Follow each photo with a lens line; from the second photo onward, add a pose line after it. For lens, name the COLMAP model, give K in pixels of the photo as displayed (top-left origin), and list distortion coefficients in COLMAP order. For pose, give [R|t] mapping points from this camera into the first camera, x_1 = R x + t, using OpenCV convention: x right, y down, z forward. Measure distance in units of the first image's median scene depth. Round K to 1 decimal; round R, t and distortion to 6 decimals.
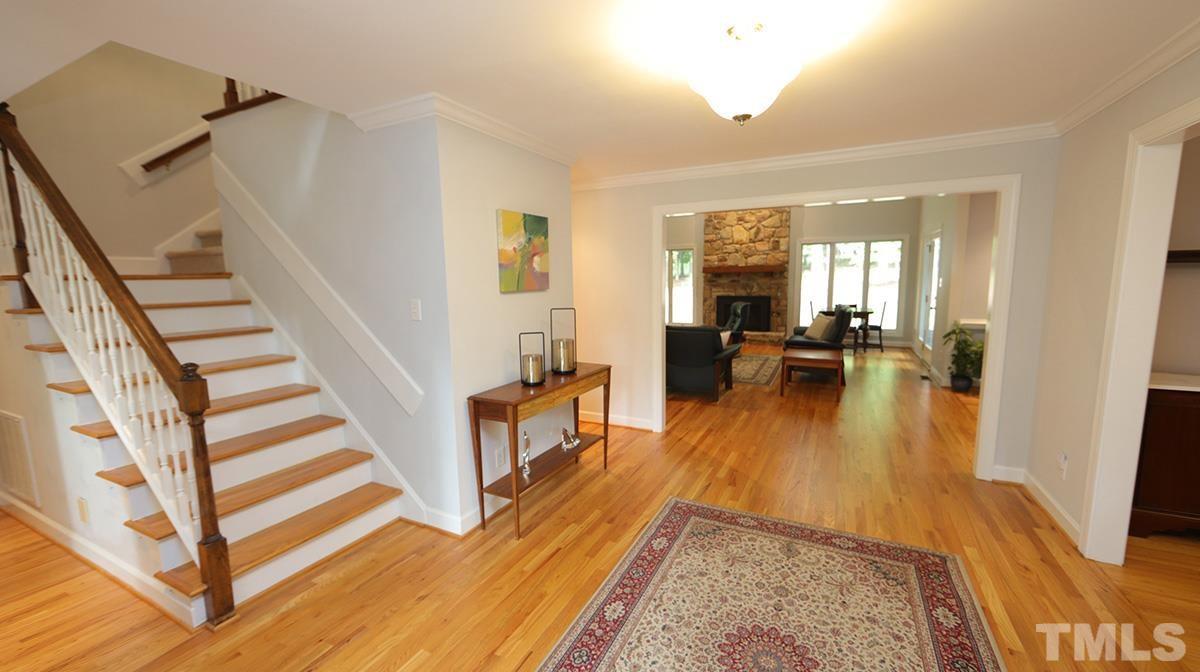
lens RADIAL K [[469.8, 0, 601.5], [0, 469.8, 337.5], [0, 0, 1]] dist [0.002501, -0.000053]
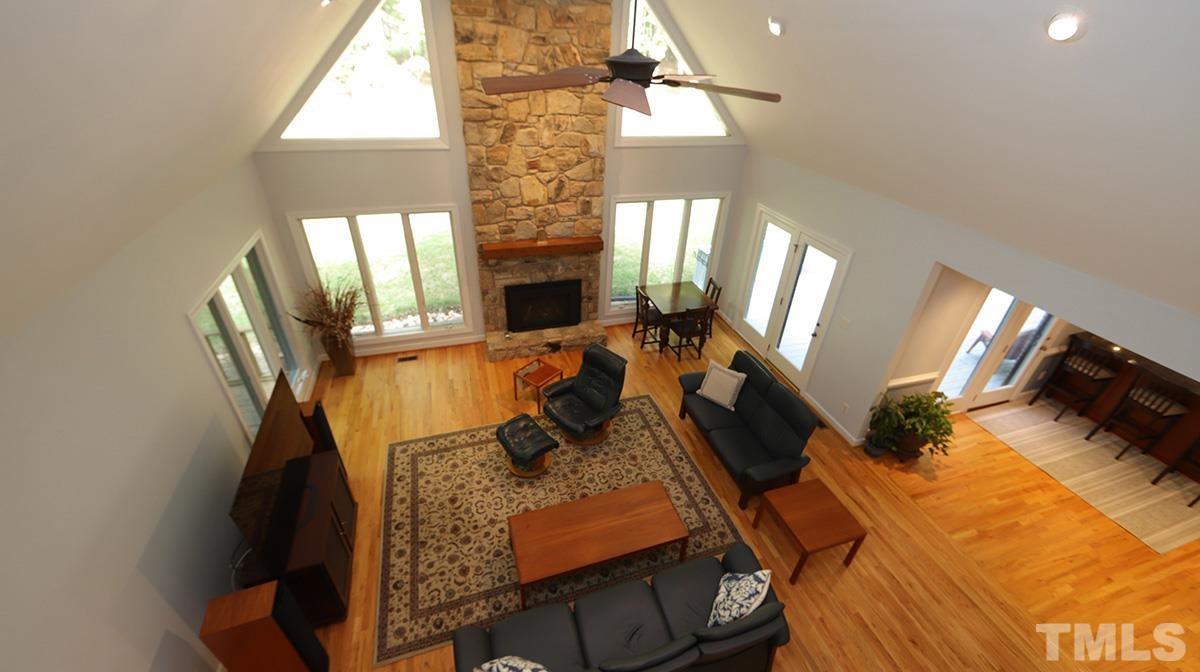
lens RADIAL K [[469.8, 0, 604.9], [0, 469.8, 338.8], [0, 0, 1]] dist [0.002501, -0.000053]
pose [[0.705896, -0.337201, 0.622901, -0.087124], [0.035269, 0.895054, 0.444560, -0.320643], [-0.707436, -0.291844, 0.643708, 0.490879]]
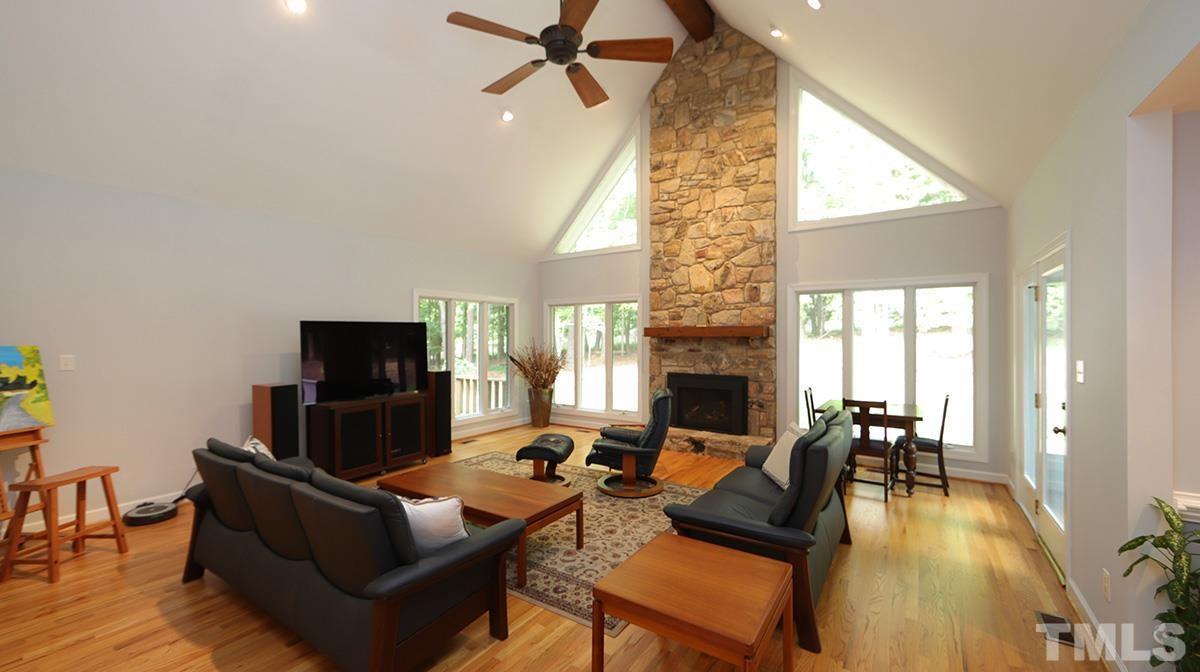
lens RADIAL K [[469.8, 0, 601.5], [0, 469.8, 337.3], [0, 0, 1]] dist [0.002501, -0.000053]
pose [[0.992207, 0.018515, -0.123221, 0.245799], [-0.034423, 0.991145, -0.128248, -0.053485], [0.119755, 0.131490, 0.984058, 0.370290]]
